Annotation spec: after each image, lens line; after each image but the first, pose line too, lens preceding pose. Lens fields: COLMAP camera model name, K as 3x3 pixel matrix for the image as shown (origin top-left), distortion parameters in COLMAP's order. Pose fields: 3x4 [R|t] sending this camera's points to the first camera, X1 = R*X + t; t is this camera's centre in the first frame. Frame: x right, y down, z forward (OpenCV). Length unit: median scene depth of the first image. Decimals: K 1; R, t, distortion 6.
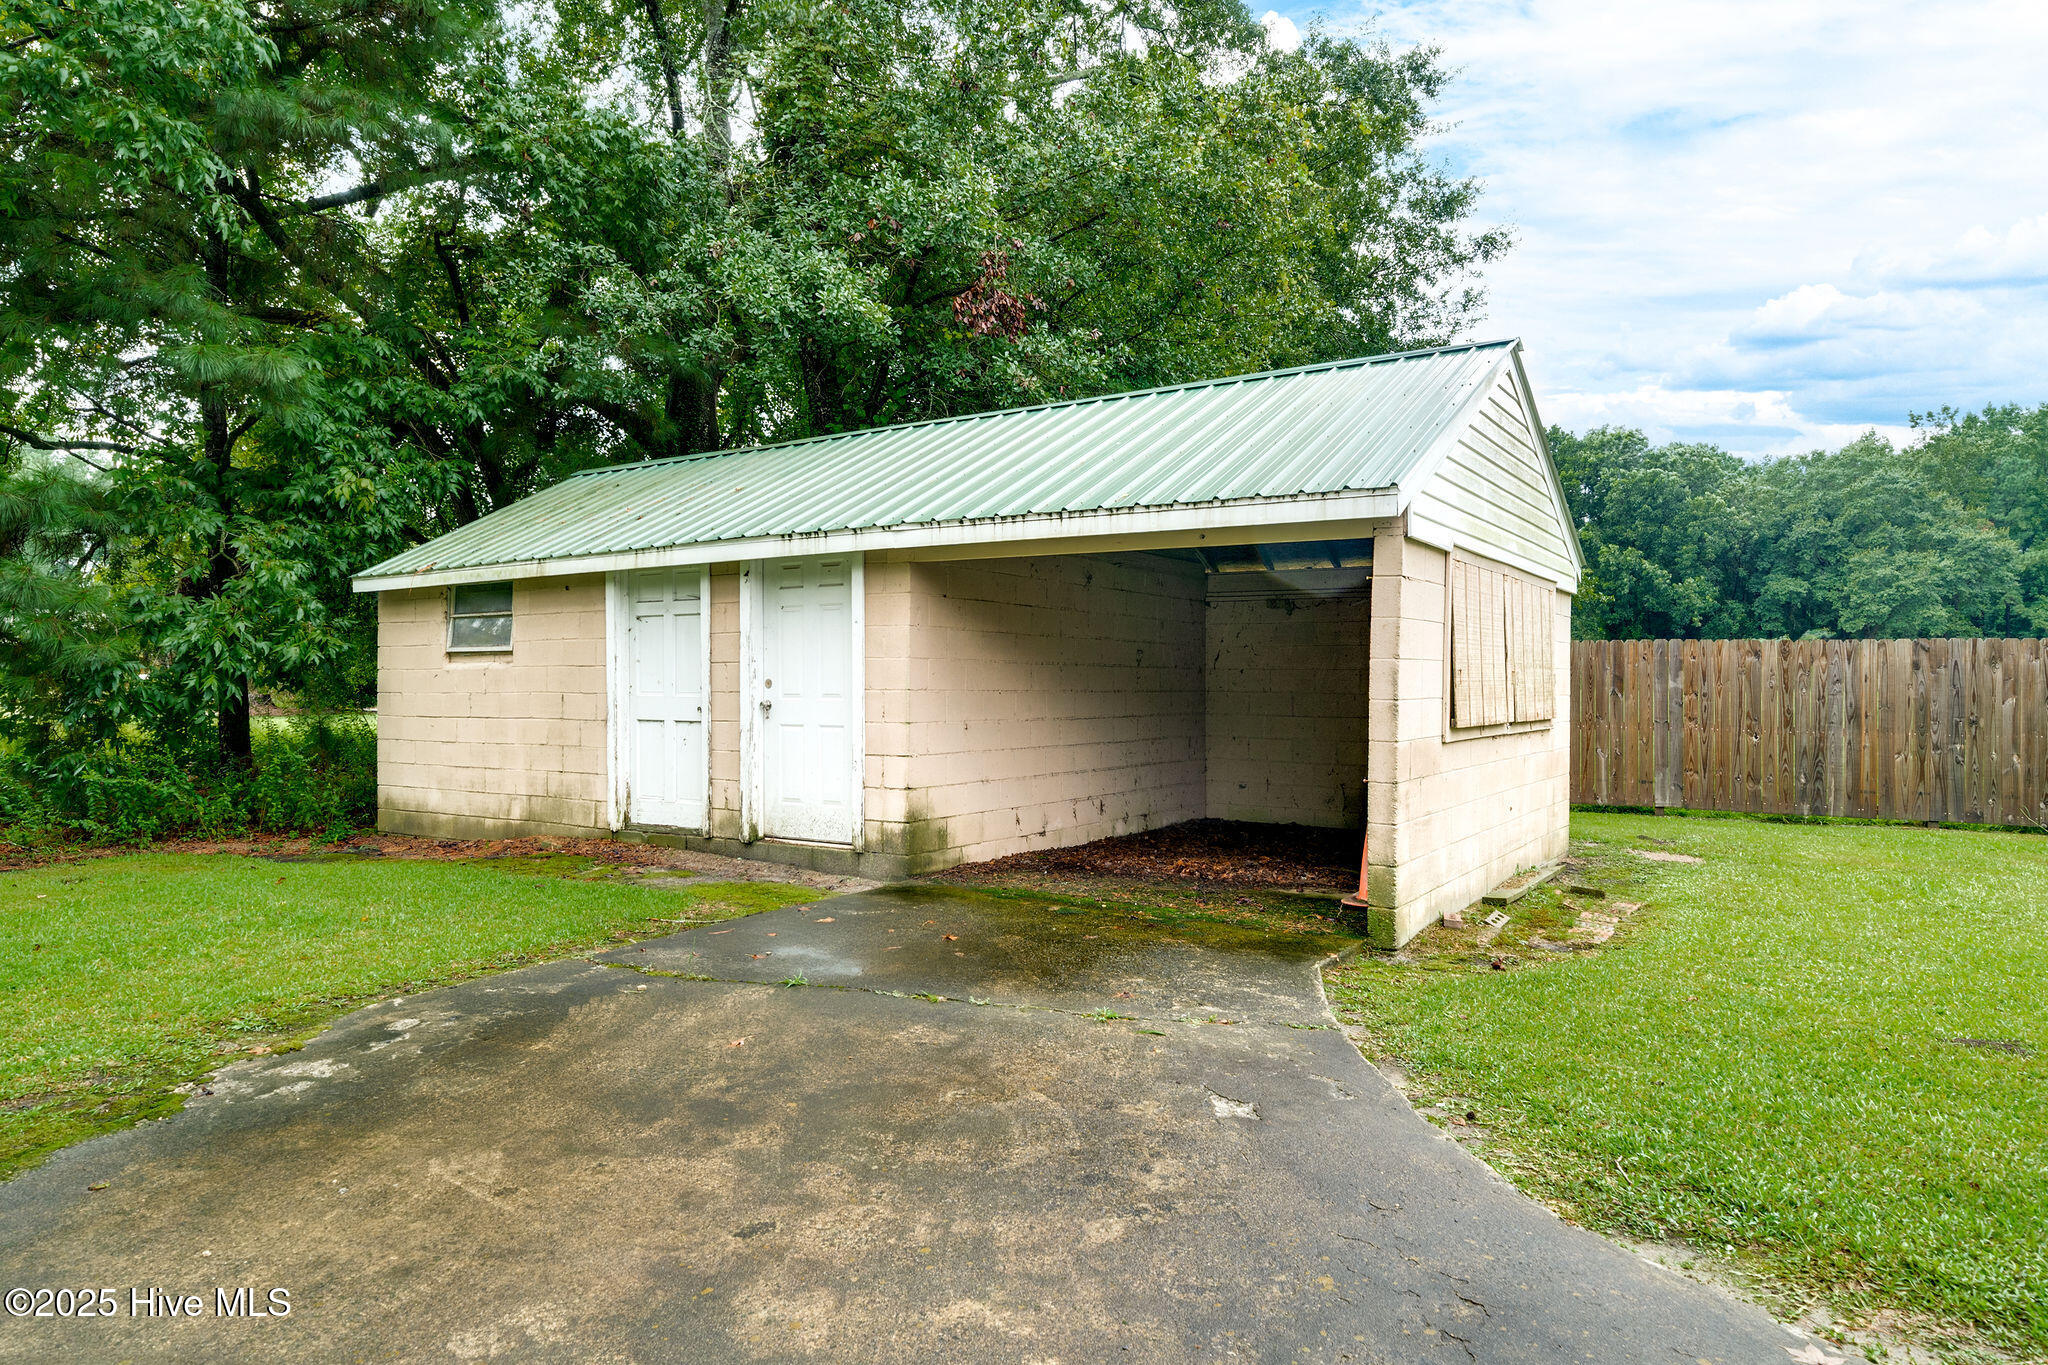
lens RADIAL K [[1289.6, 0, 1024.9], [0, 1289.6, 658.6], [0, 0, 1]] dist [0.004572, 0.001763]
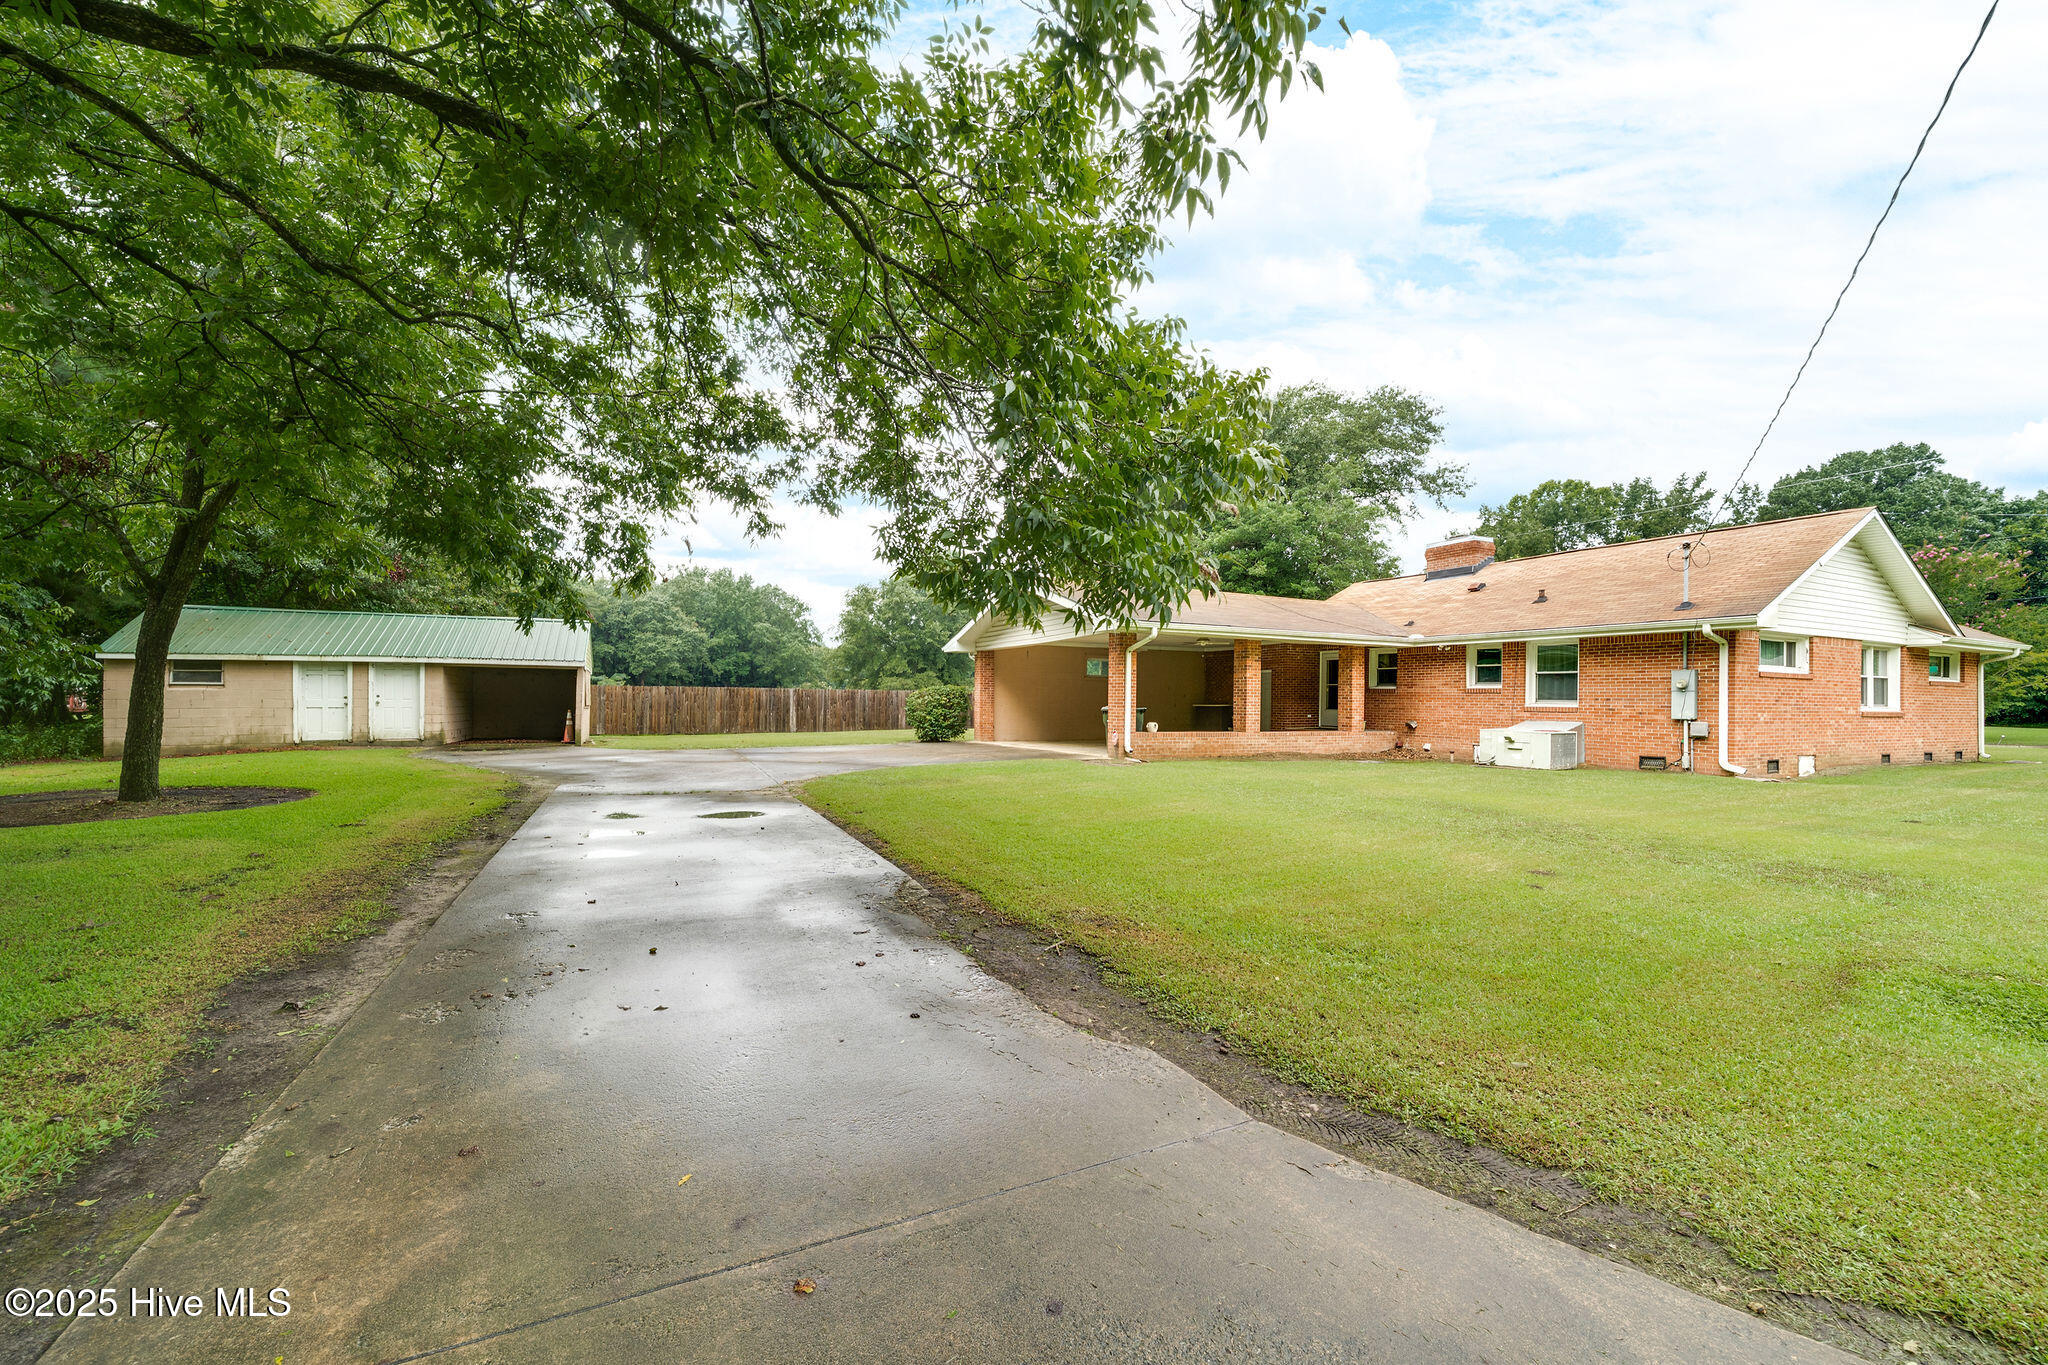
lens RADIAL K [[774.6, 0, 1024.0], [0, 774.6, 682.5], [0, 0, 1]] dist [0.000431, 0.000050]
pose [[0.507475, 0.018712, 0.861463, -0.759446], [-0.015537, 0.999800, -0.012564, -0.013956], [-0.861527, -0.007009, 0.507664, -1.092071]]
